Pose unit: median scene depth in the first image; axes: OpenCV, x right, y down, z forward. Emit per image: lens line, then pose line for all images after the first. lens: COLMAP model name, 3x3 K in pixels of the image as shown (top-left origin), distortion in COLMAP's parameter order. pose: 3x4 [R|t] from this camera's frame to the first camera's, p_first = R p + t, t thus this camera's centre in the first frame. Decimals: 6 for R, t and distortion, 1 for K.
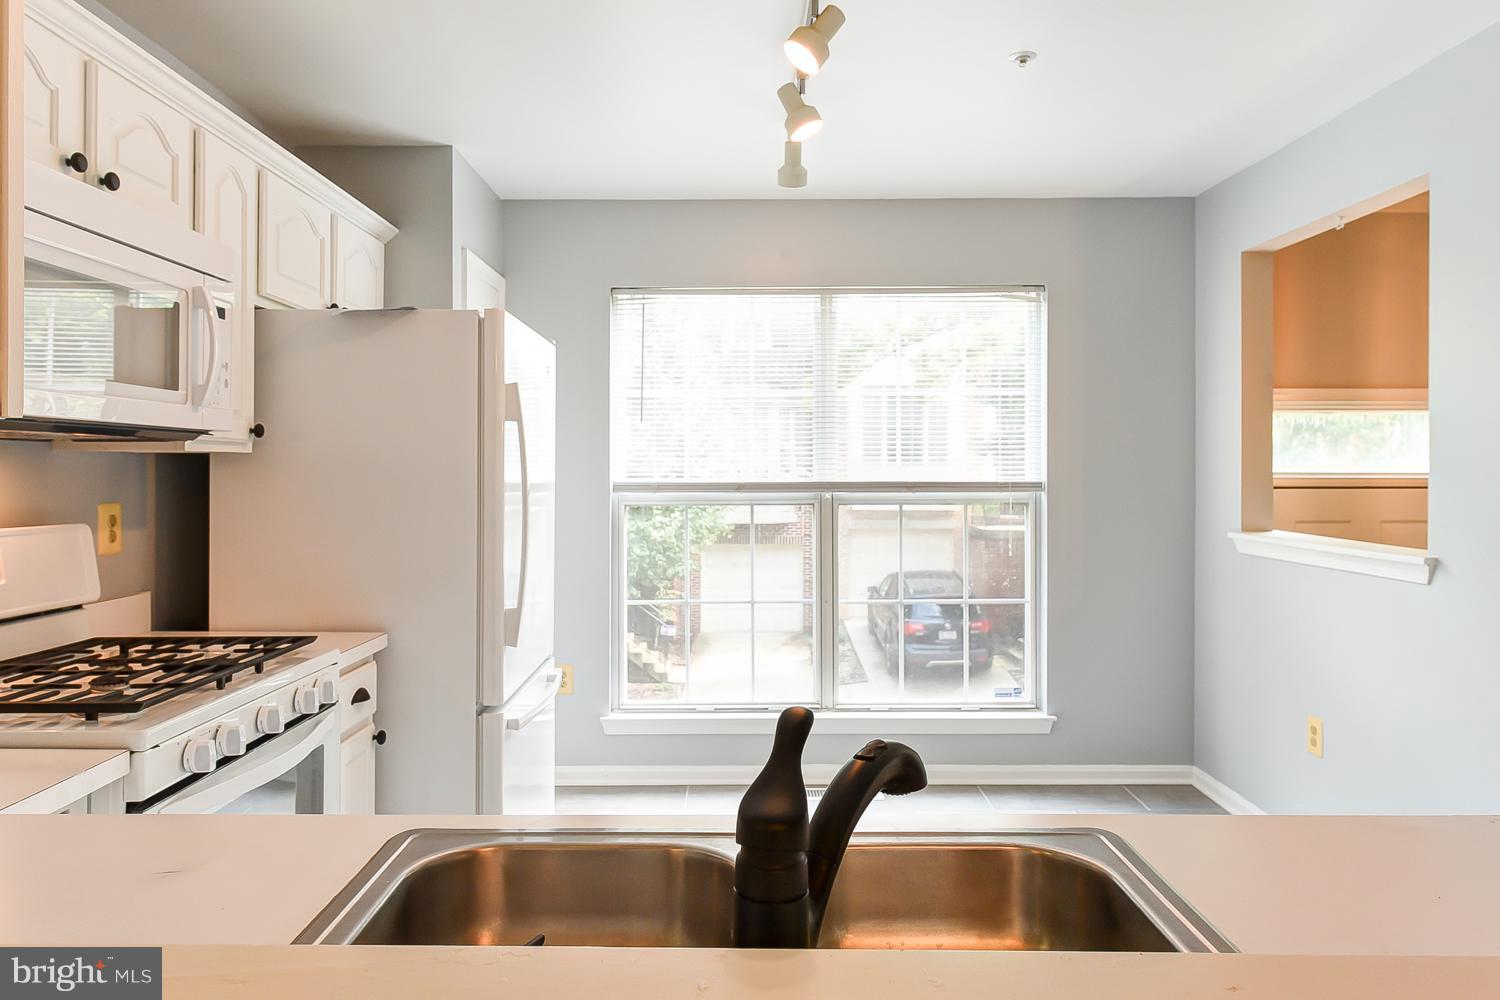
lens RADIAL K [[1033.3, 0, 750.0], [0, 1033.3, 489.9], [0, 0, 1]] dist [0.011254, 0.001664]
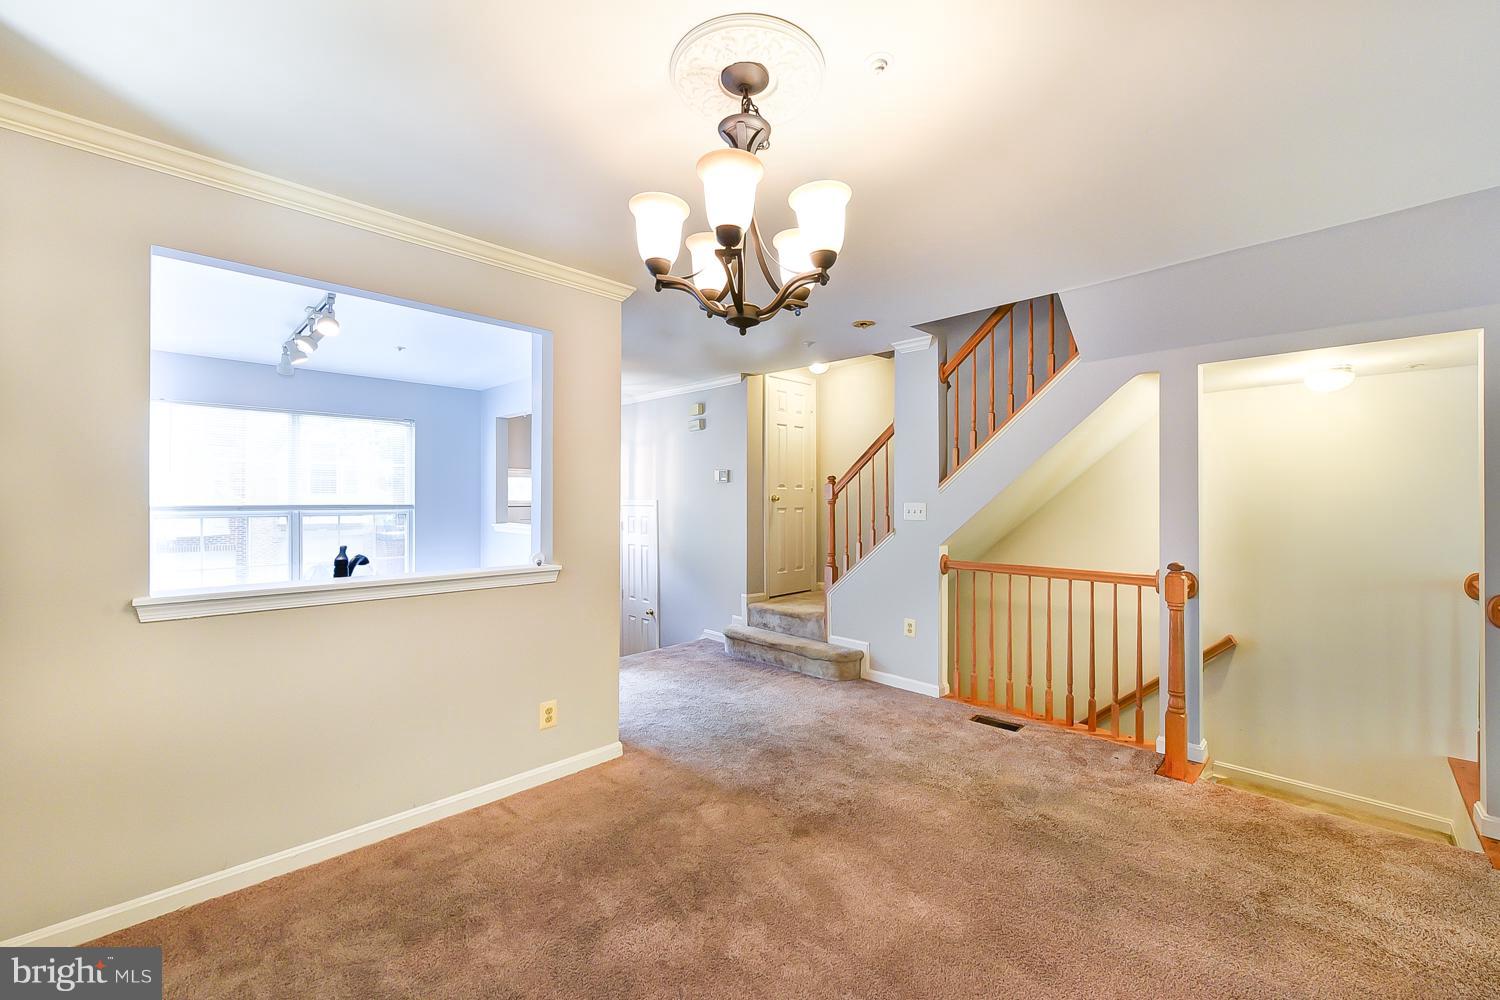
lens RADIAL K [[616.2, 0, 761.6], [0, 616.2, 501.8], [0, 0, 1]] dist [0.004240, -0.001032]
pose [[0.717658, -0.001249, 0.696394, -0.650057], [0.011366, 0.999886, -0.009919, 0.043597], [-0.696303, 0.015033, 0.717591, -2.907947]]
